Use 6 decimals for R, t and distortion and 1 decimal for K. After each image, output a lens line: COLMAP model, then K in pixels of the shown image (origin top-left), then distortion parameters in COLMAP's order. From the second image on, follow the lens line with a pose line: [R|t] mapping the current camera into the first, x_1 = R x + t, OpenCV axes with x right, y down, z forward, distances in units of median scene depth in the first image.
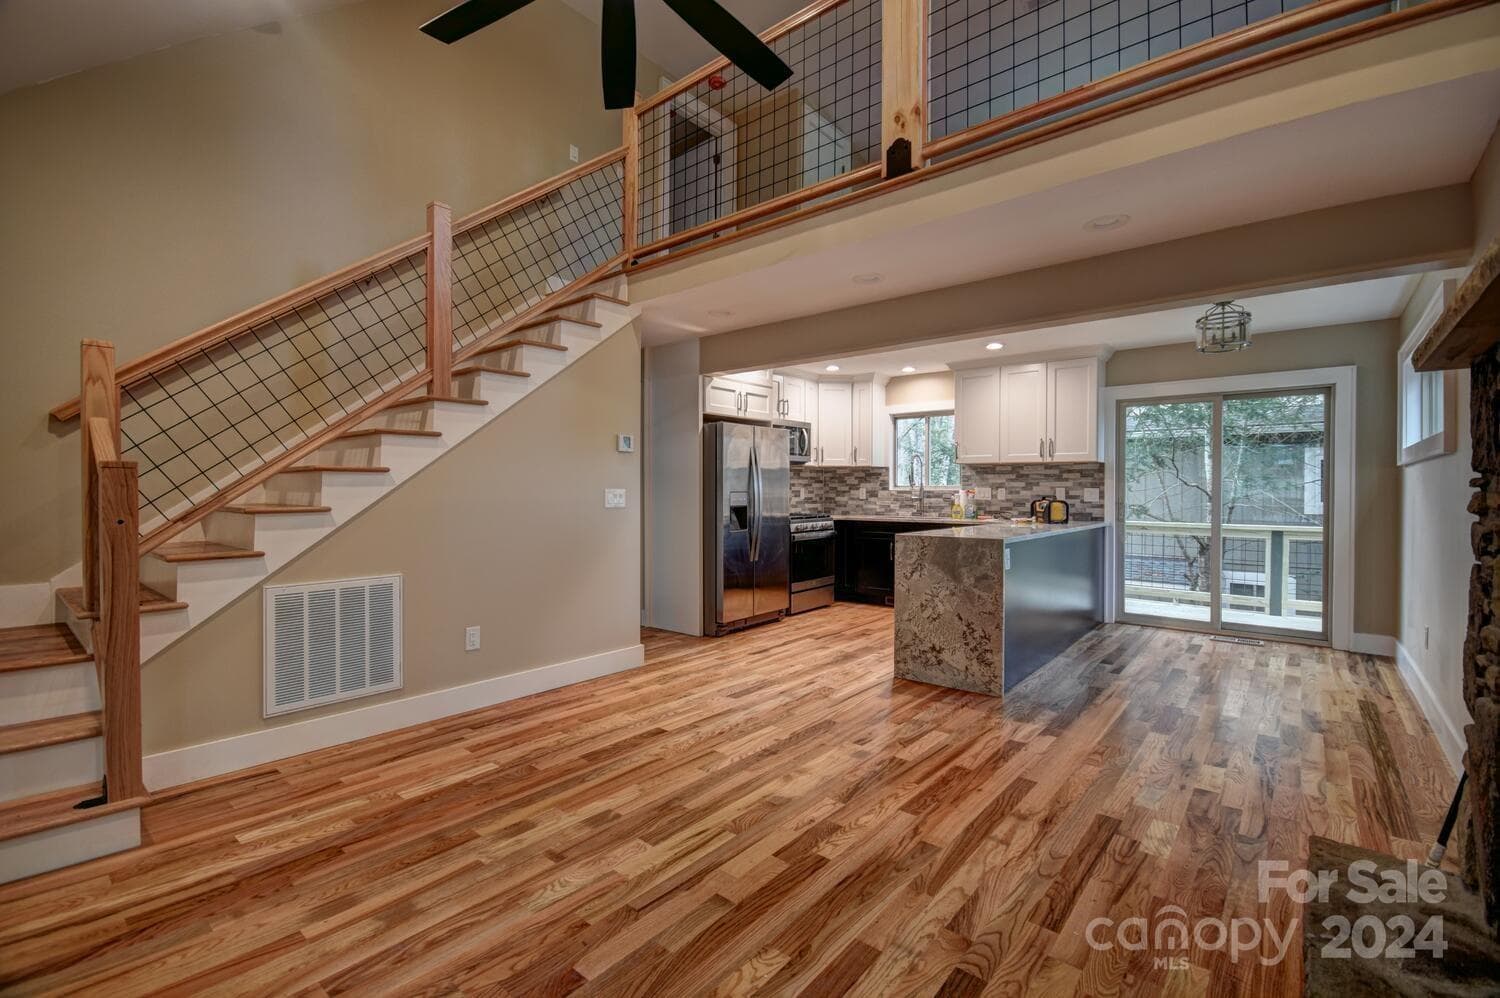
lens RADIAL K [[665.1, 0, 744.7], [0, 665.1, 494.1], [0, 0, 1]] dist [-0.003103, -0.004014]
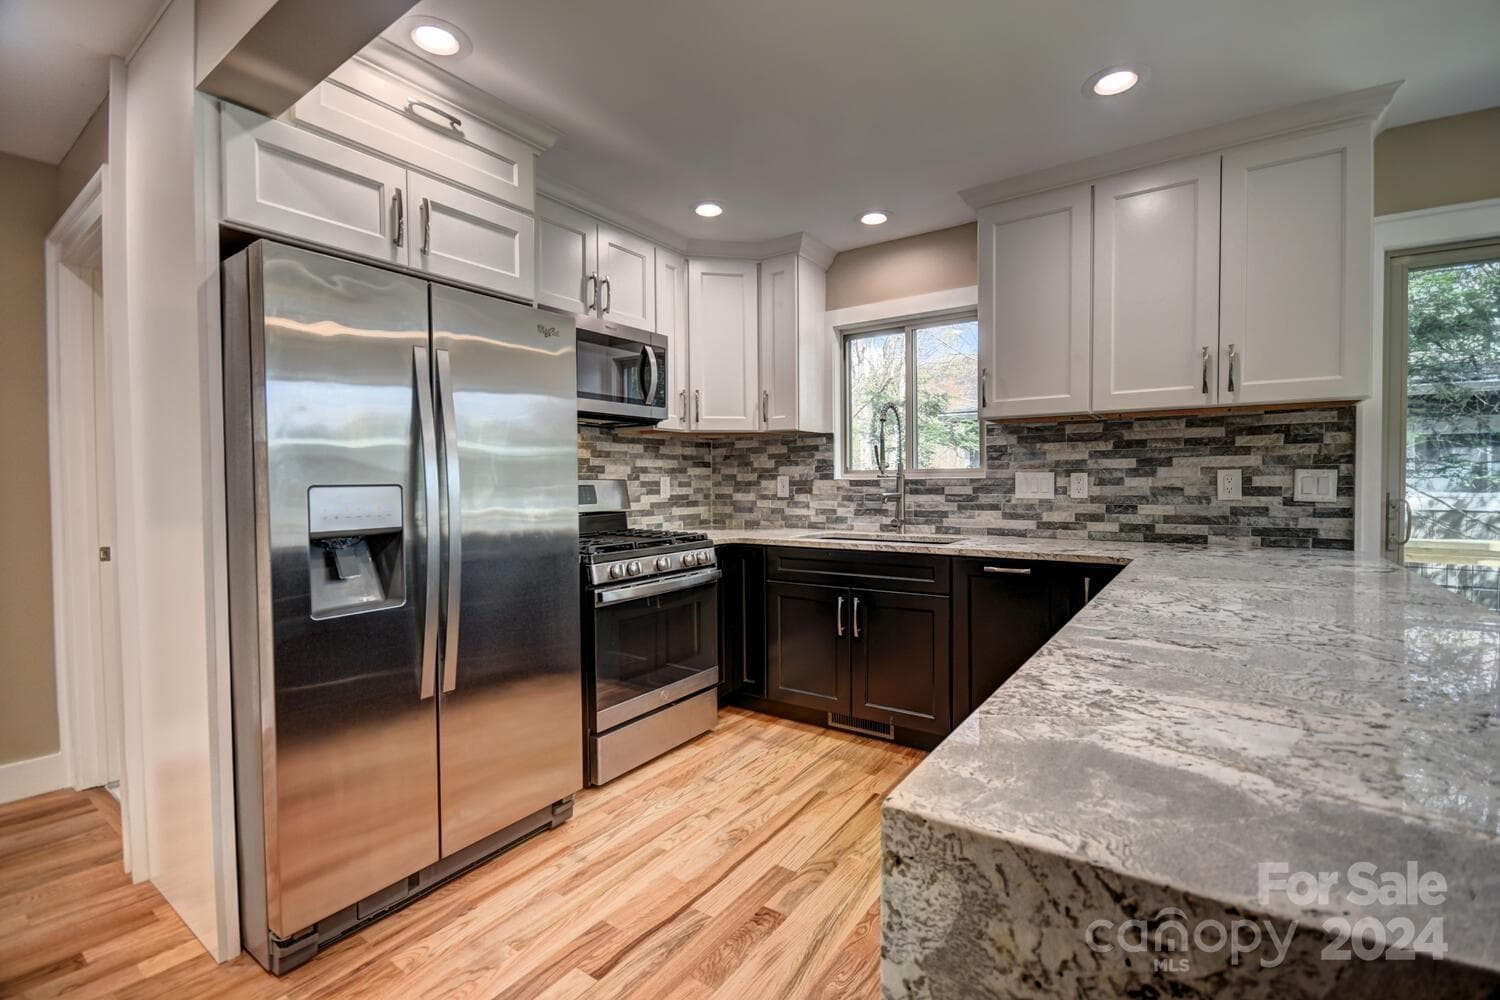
lens RADIAL K [[665.1, 0, 745.9], [0, 665.1, 496.0], [0, 0, 1]] dist [-0.003103, -0.004014]
pose [[0.996767, -0.010293, 0.079688, 0.129042], [0.009151, 0.999850, 0.014687, -0.001578], [-0.079827, -0.013910, 0.996712, 0.588482]]
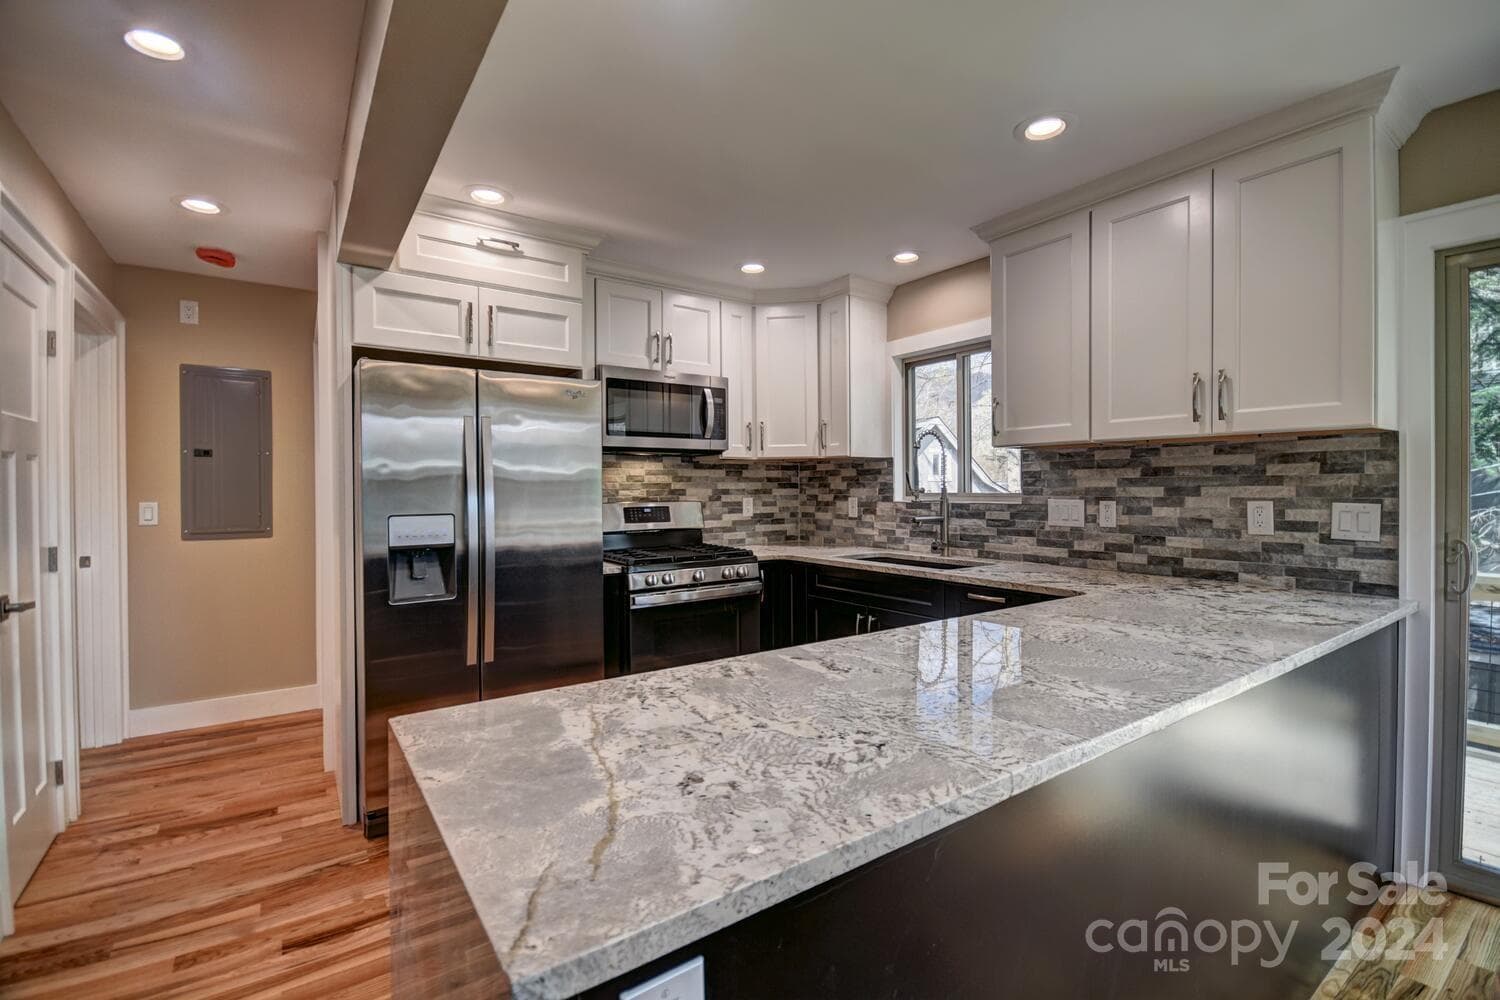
lens RADIAL K [[665.1, 0, 745.1], [0, 665.1, 489.2], [0, 0, 1]] dist [-0.003103, -0.004014]
pose [[0.964952, -0.006335, -0.262350, 0.281673], [0.004808, 0.999968, -0.006461, -0.015010], [0.262383, 0.004973, 0.964951, 0.538131]]
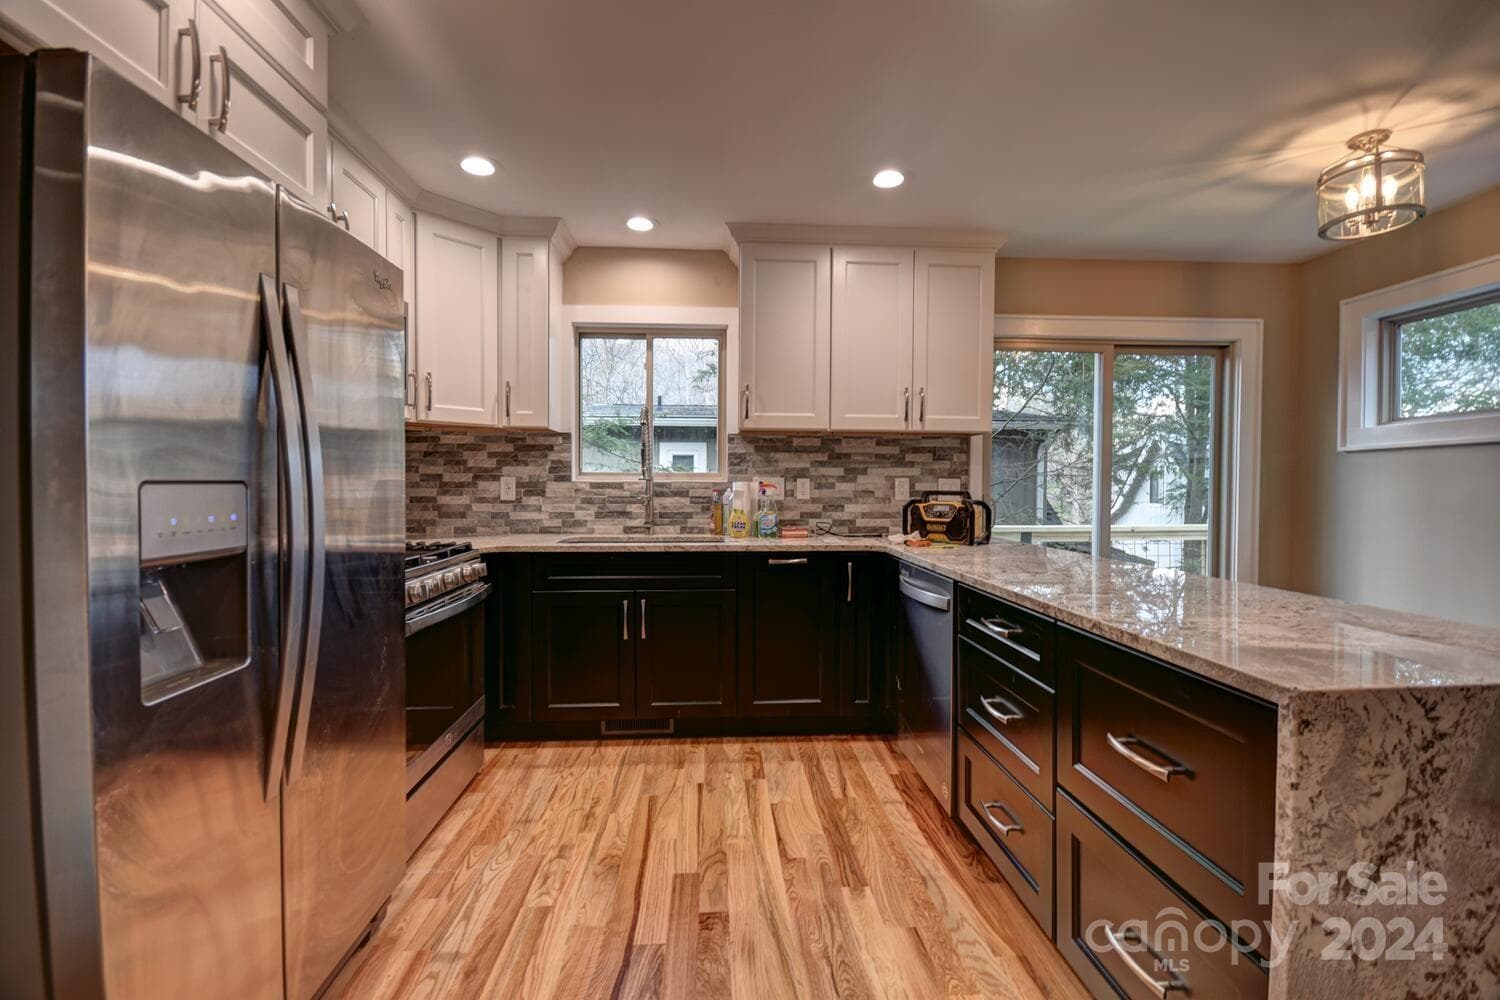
lens RADIAL K [[665.1, 0, 756.4], [0, 665.1, 496.3], [0, 0, 1]] dist [-0.003103, -0.004014]
pose [[0.722779, -0.011312, 0.690986, -0.021794], [0.001858, 0.999894, 0.014425, -0.001968], [-0.691076, -0.009142, 0.722724, 0.652777]]
